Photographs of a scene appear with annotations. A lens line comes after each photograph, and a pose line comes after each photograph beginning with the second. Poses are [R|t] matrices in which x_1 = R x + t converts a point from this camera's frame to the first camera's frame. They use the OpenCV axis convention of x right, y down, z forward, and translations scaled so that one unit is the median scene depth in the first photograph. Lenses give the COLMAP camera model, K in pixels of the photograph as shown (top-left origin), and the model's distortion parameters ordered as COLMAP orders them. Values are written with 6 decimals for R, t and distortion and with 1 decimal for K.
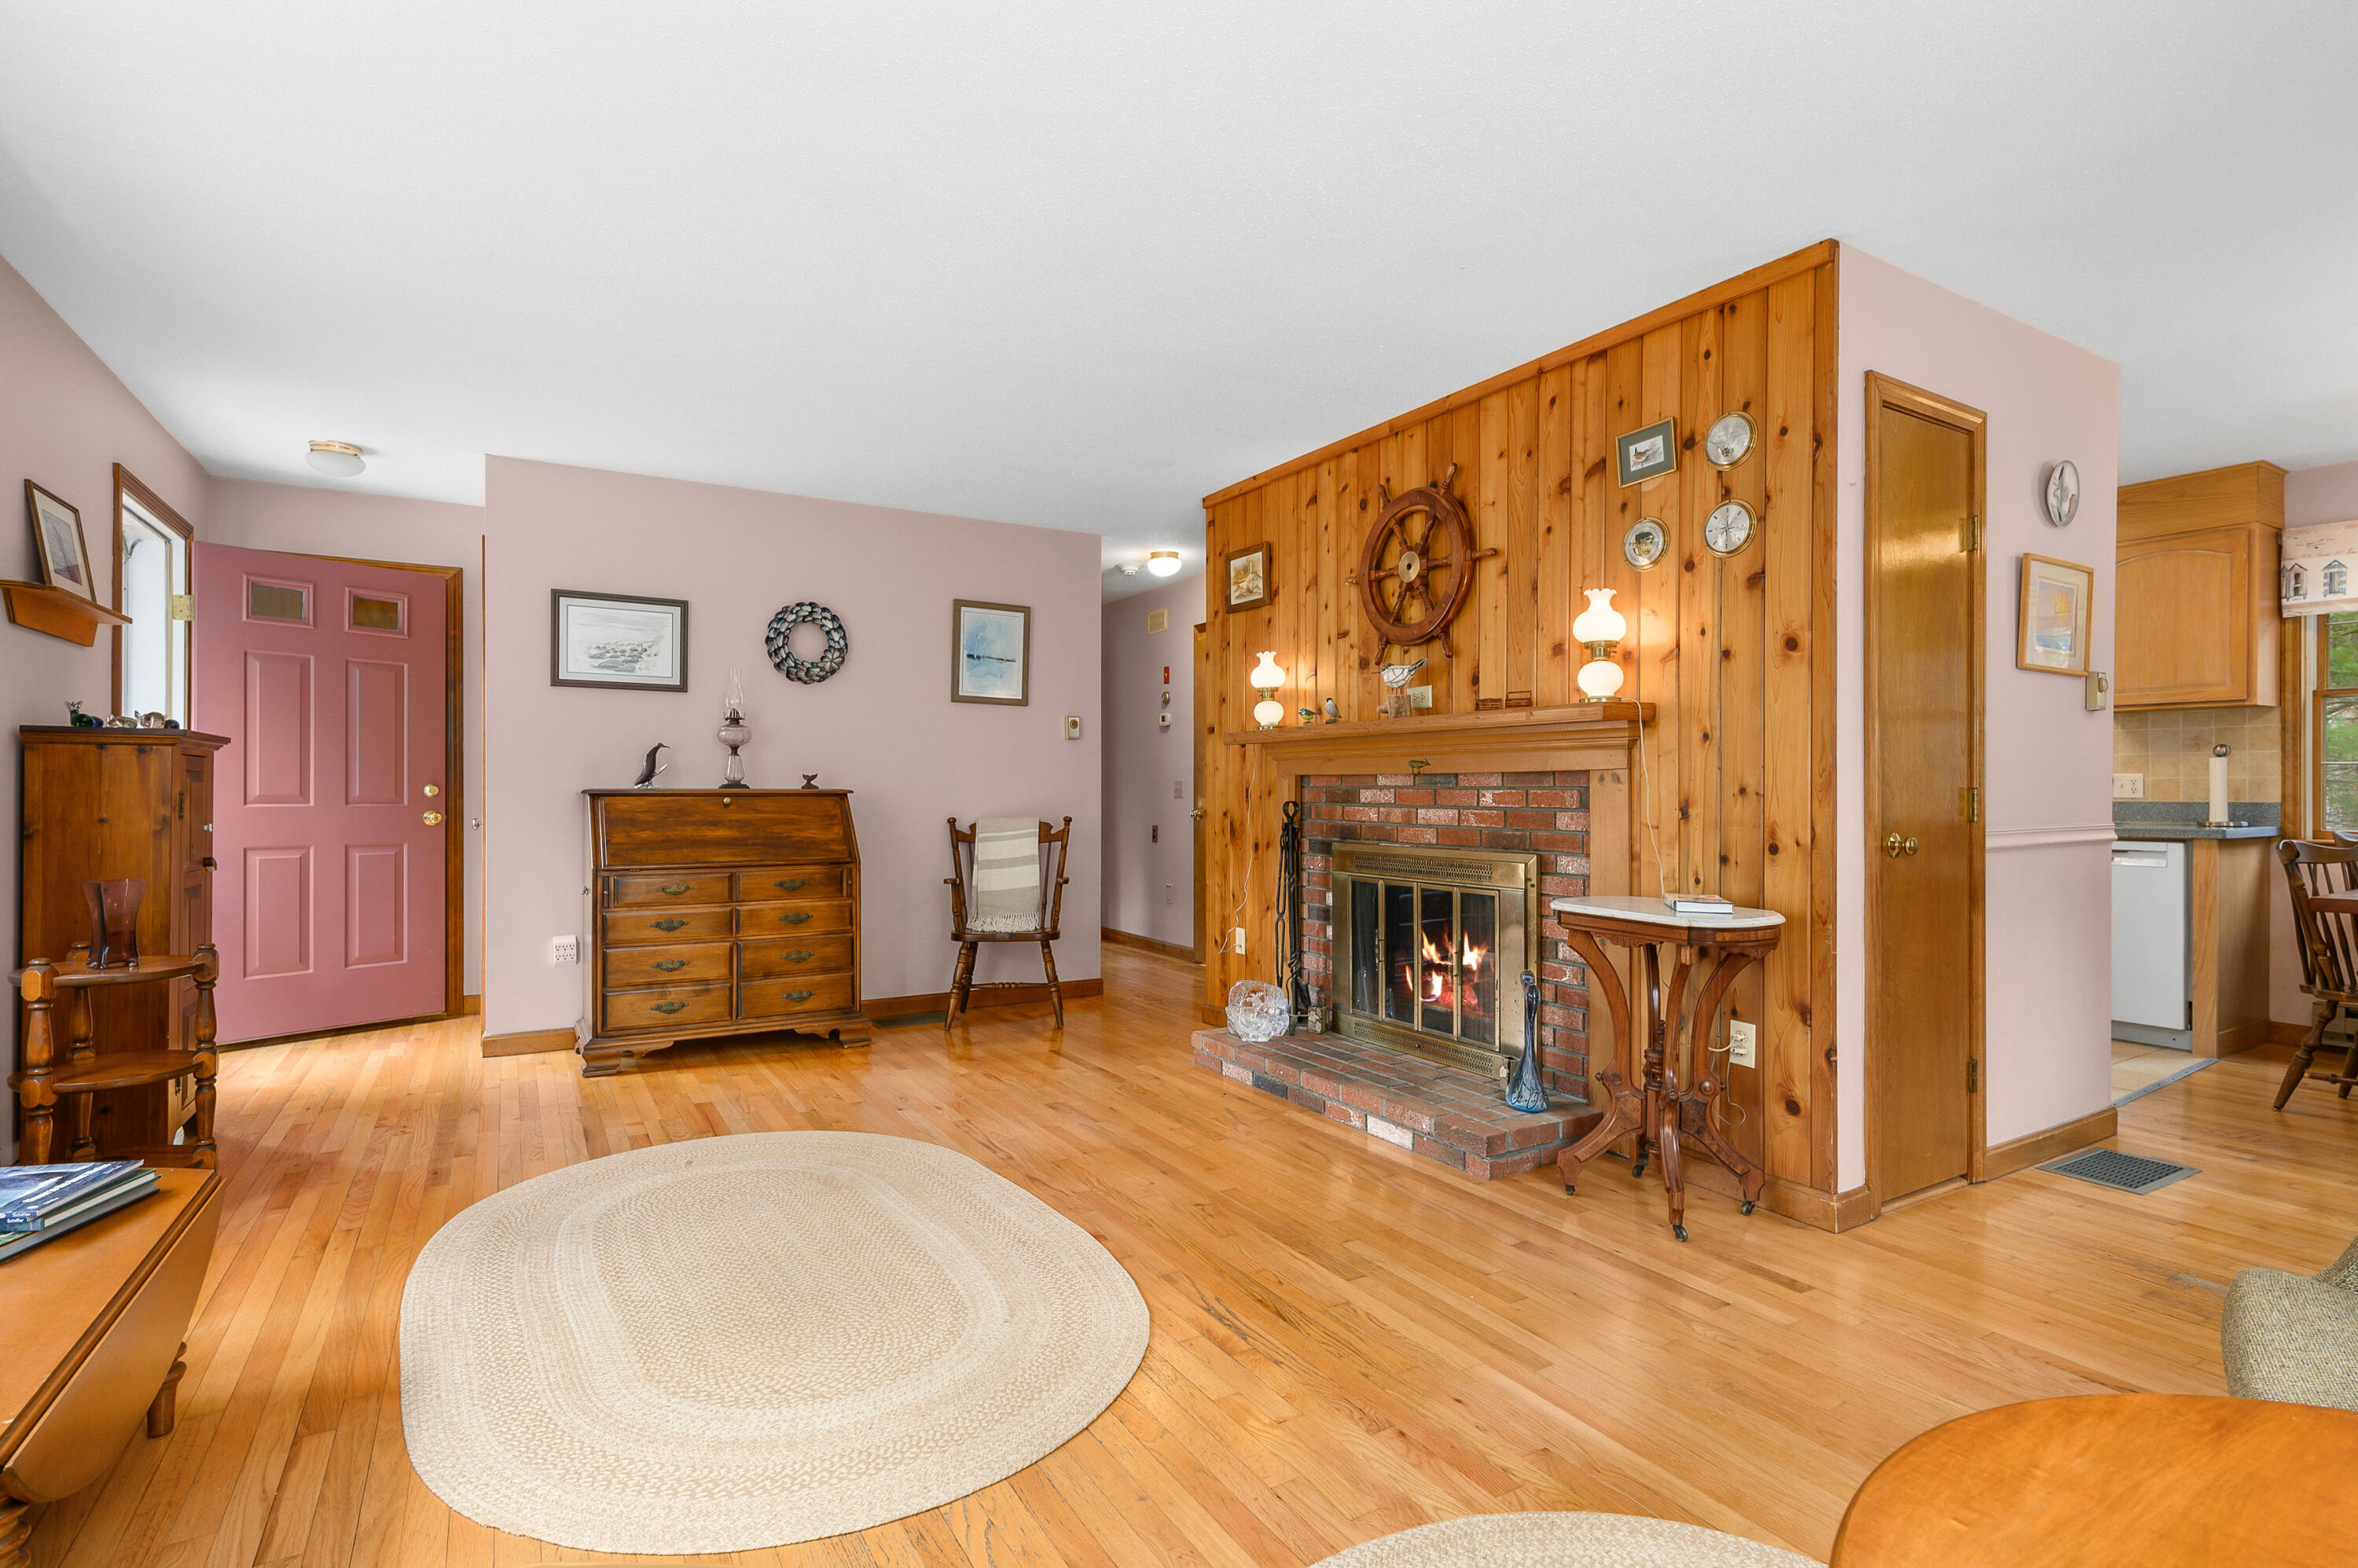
lens RADIAL K [[1126.0, 0, 1192.4], [0, 1126.0, 798.2], [0, 0, 1]] dist [-0.004390, 0.000916]
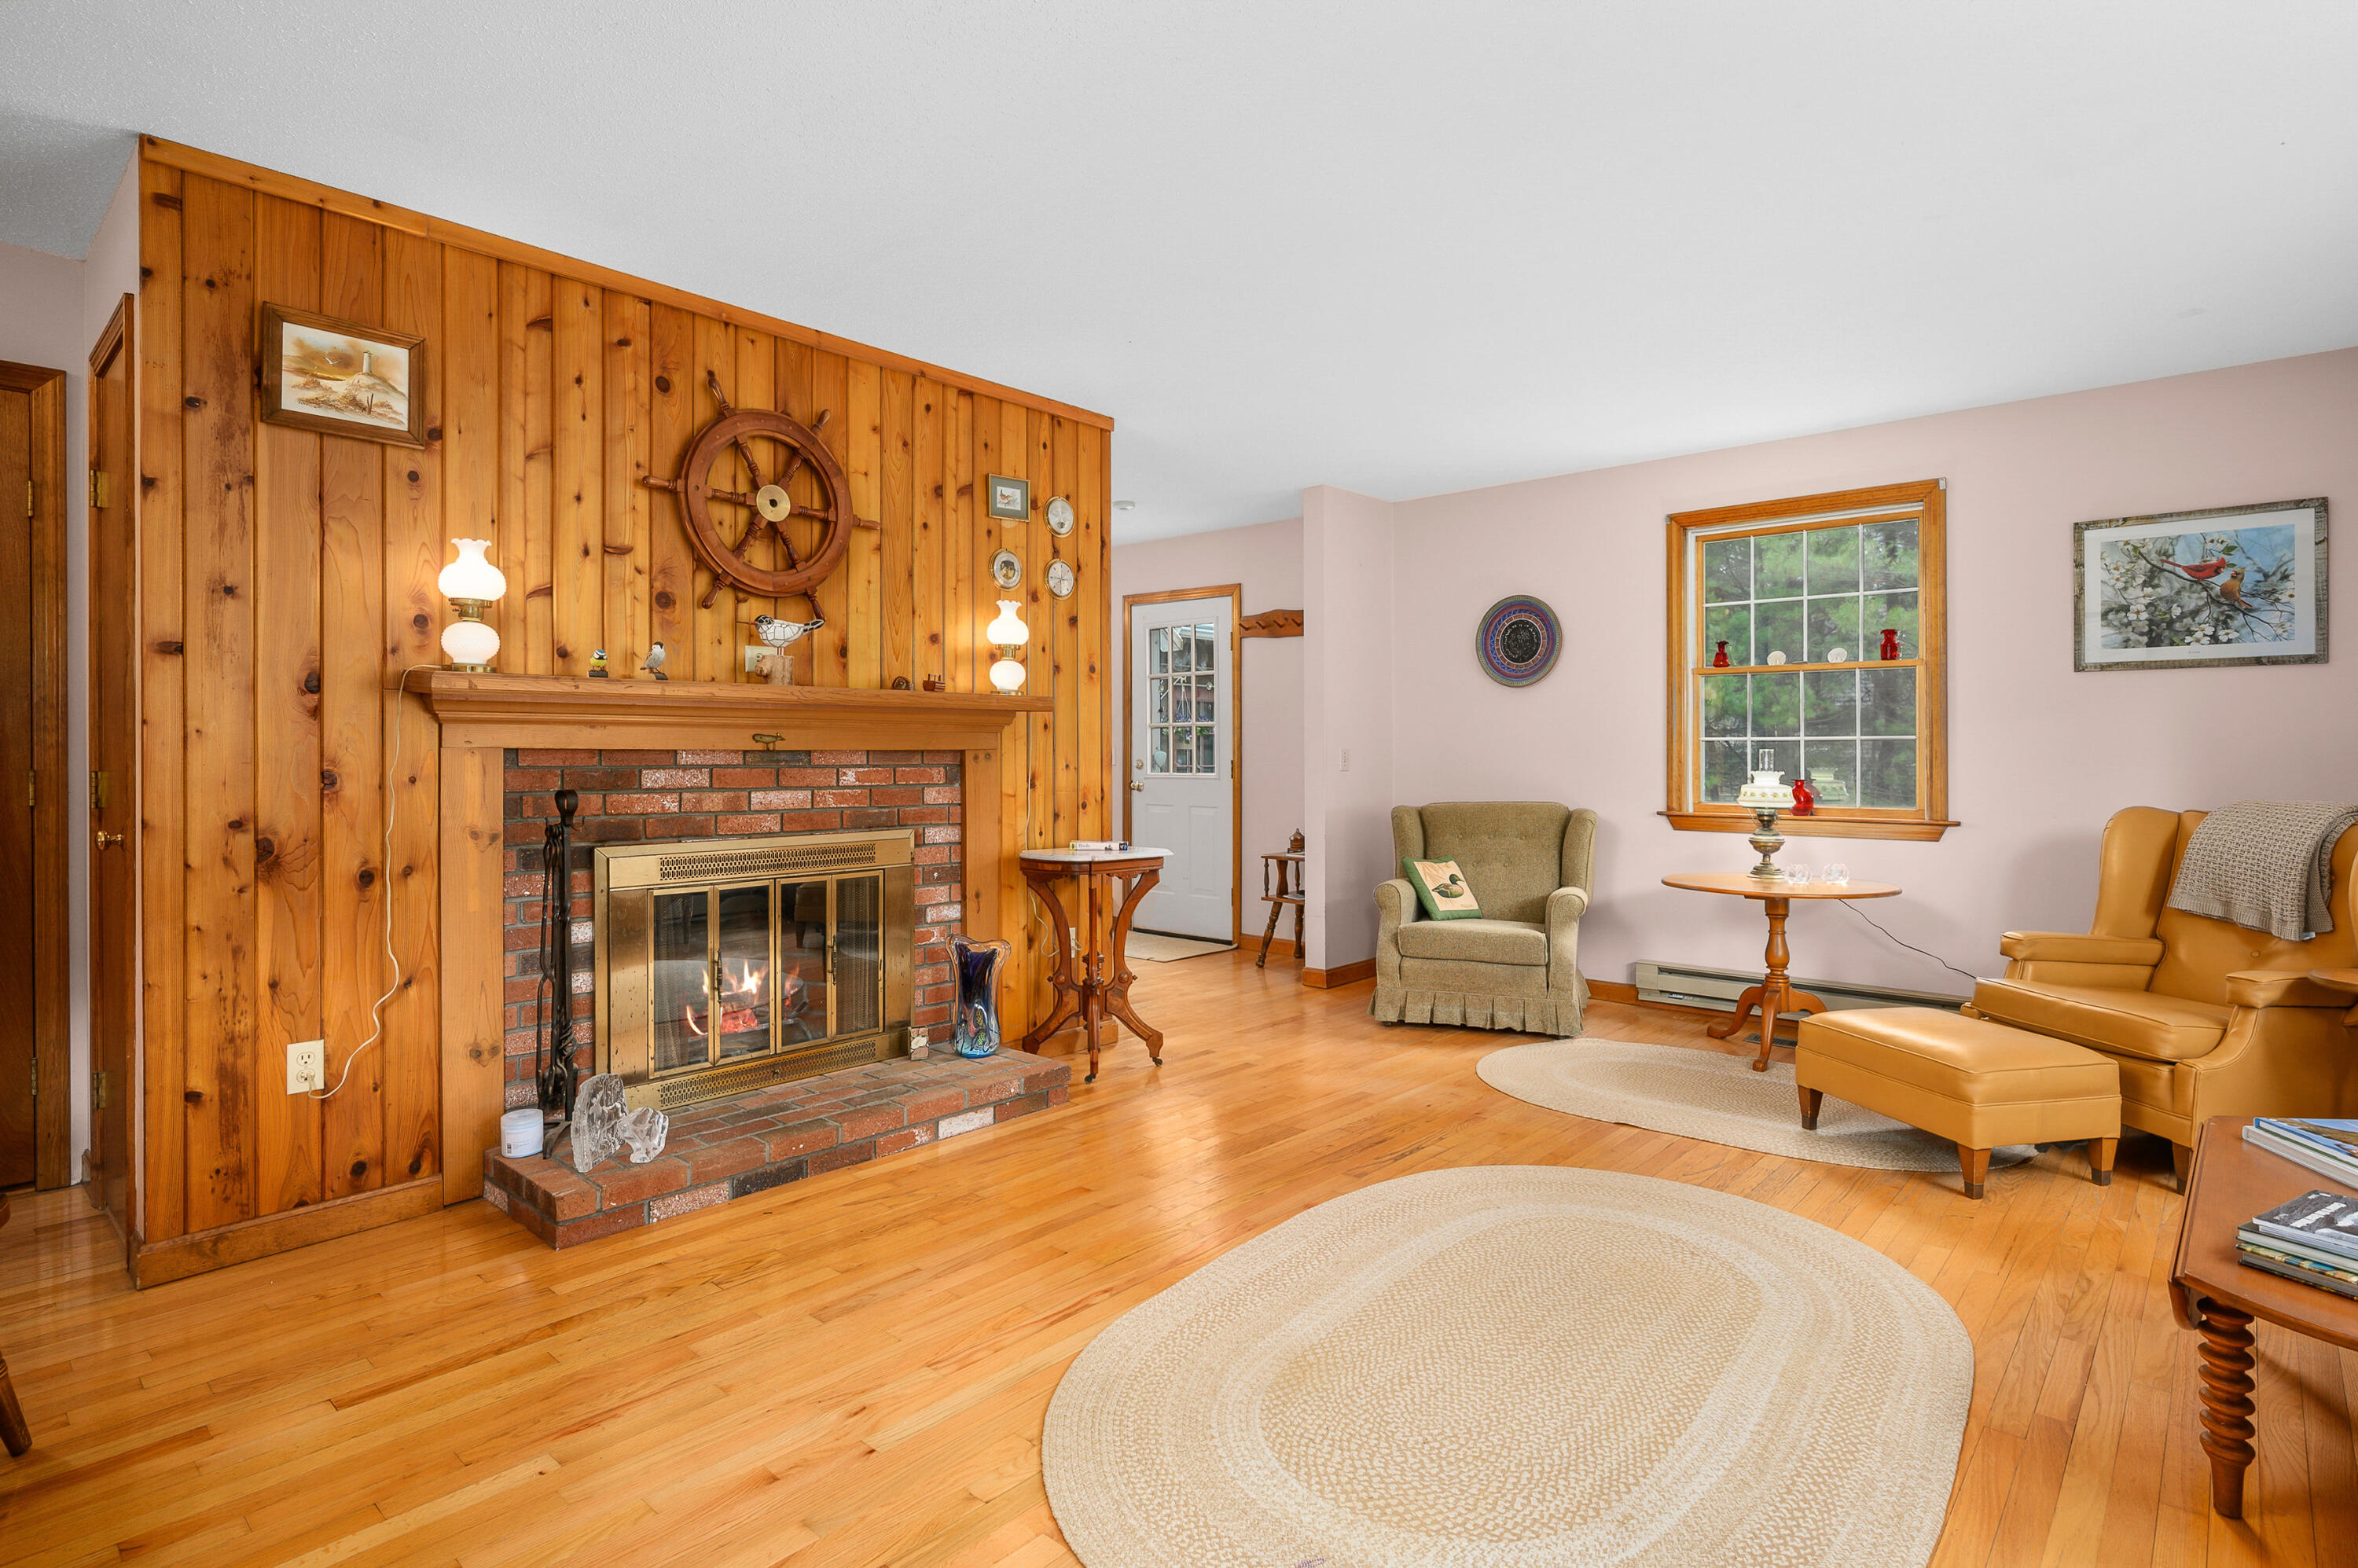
lens RADIAL K [[1182.9, 0, 1179.5], [0, 1182.9, 753.2], [0, 0, 1]] dist [0.001313, 0.000862]
pose [[-0.281914, -0.002618, 0.959436, -0.688363], [0.006330, 0.999969, 0.004589, -0.020157], [-0.959419, 0.007367, -0.281889, 0.893550]]
